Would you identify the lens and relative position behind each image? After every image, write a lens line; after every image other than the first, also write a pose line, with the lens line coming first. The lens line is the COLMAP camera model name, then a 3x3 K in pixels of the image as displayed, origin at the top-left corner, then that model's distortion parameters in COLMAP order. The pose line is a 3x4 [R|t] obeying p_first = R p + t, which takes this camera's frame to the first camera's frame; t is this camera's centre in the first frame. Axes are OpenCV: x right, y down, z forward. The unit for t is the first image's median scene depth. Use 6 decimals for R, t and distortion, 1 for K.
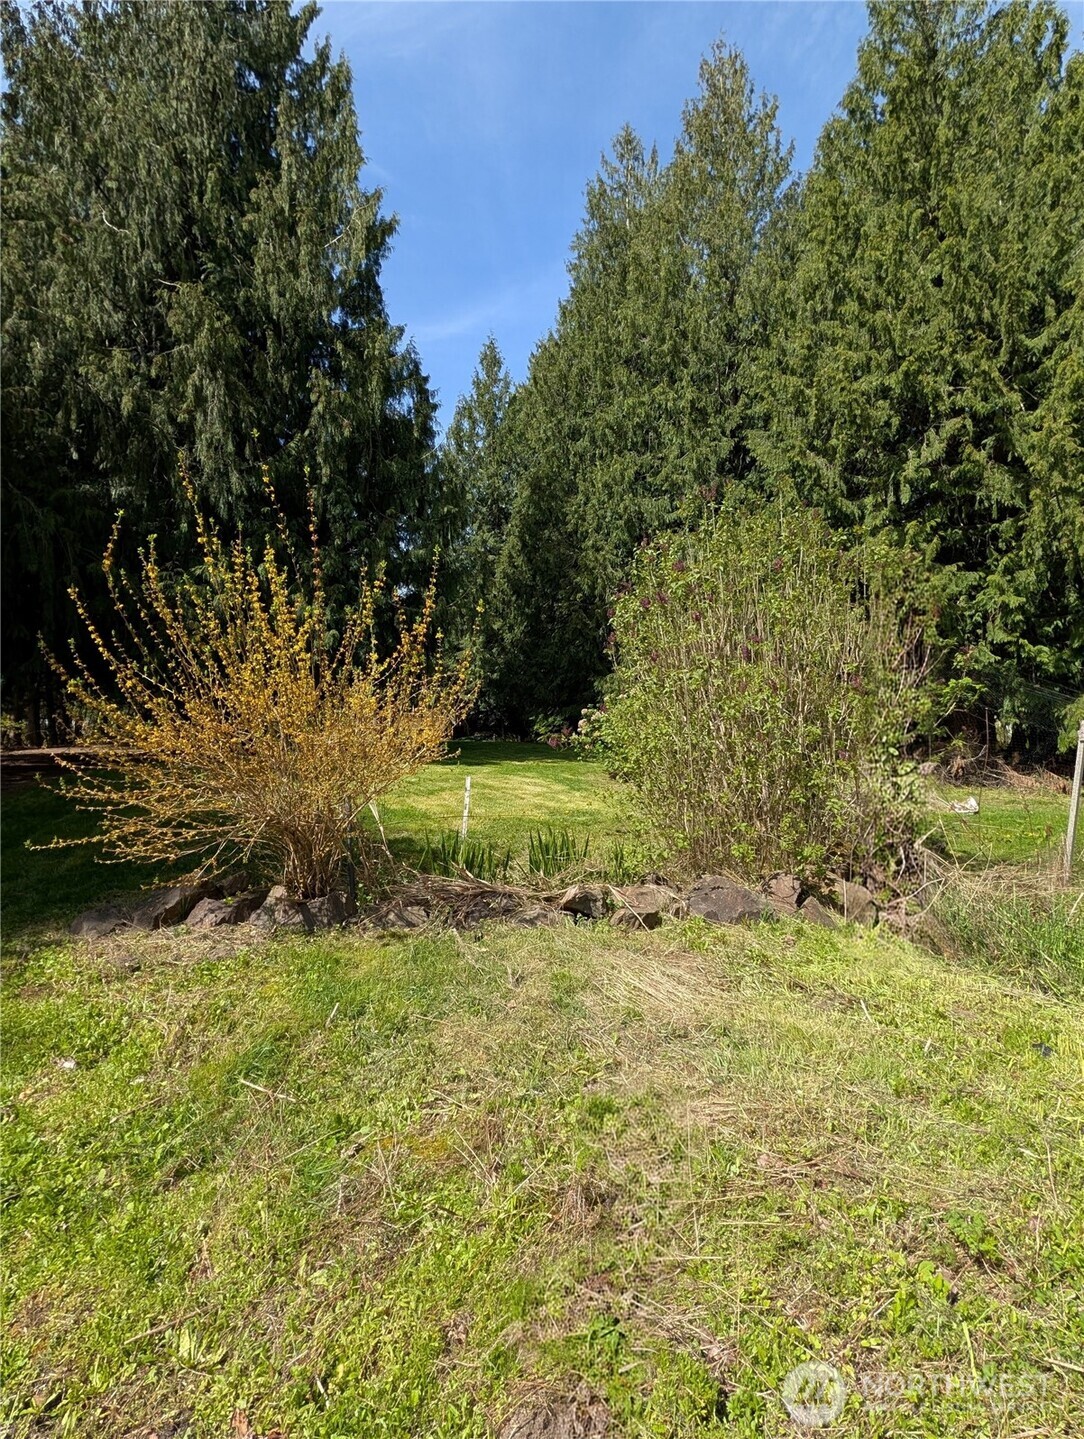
lens RADIAL K [[637.5, 0, 542.0], [0, 637.5, 719.5], [0, 0, 1]] dist [0.001281, -0.001203]
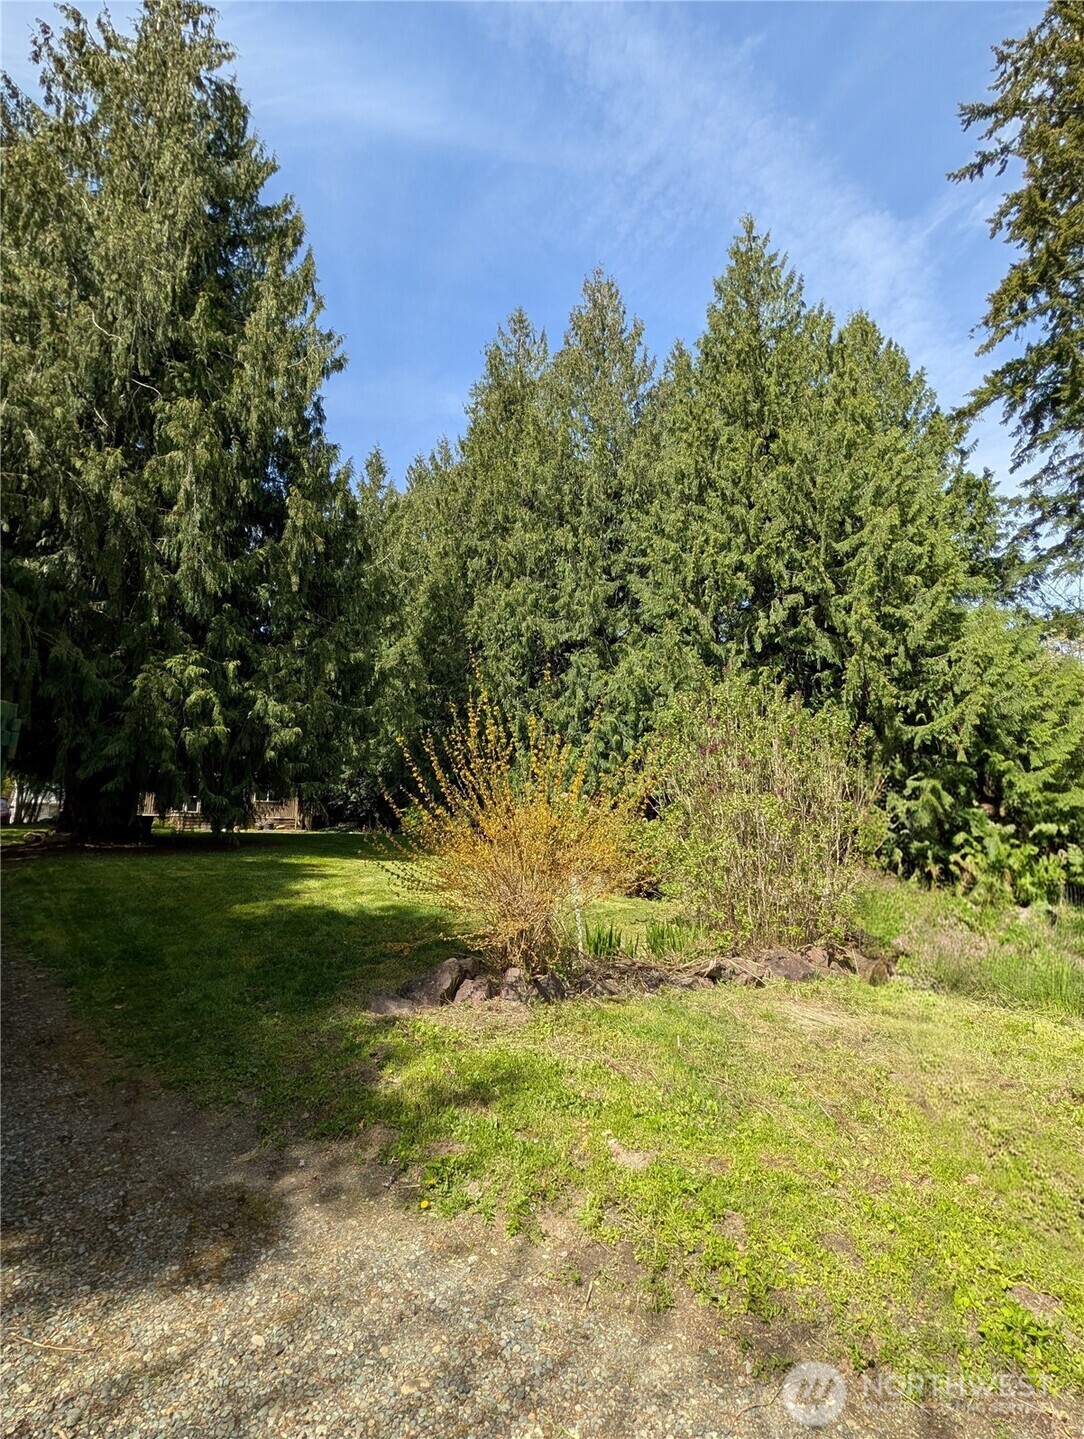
lens RADIAL K [[637.5, 0, 542.0], [0, 637.5, 719.5], [0, 0, 1]] dist [0.001281, -0.001203]
pose [[0.961208, 0.061191, 0.268951, -0.172666], [-0.023551, 0.989728, -0.141012, -0.013852], [-0.274817, 0.129208, 0.952775, -0.076163]]
